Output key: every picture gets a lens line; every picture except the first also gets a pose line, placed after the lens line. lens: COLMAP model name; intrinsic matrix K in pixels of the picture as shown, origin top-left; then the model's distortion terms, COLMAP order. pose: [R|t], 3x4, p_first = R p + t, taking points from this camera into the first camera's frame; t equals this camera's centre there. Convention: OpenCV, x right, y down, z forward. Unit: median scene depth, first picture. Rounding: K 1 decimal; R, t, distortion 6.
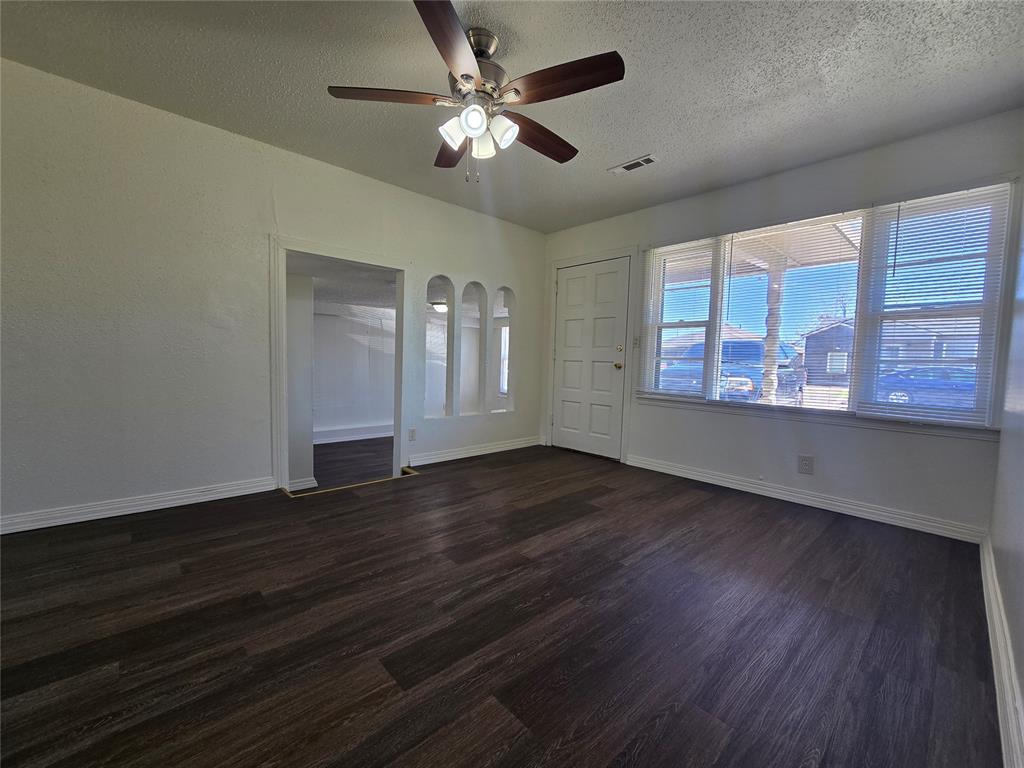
lens RADIAL K [[420.6, 0, 509.5], [0, 420.6, 386.4], [0, 0, 1]] dist [-0.003777, 0.000157]
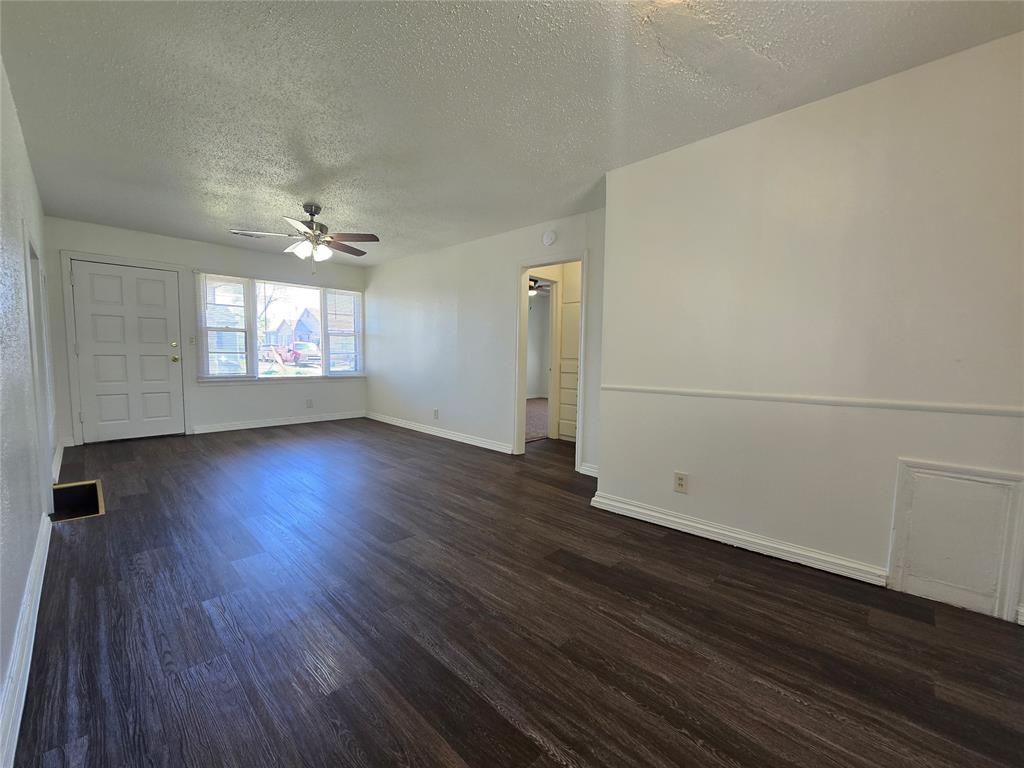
lens RADIAL K [[418.1, 0, 506.8], [0, 418.1, 385.7], [0, 0, 1]] dist [-0.004235, 0.000306]
pose [[-0.049687, -0.103497, 0.993388, -1.915530], [0.042329, 0.993505, 0.105626, -0.110975], [-0.997867, 0.047298, -0.044984, 0.155107]]
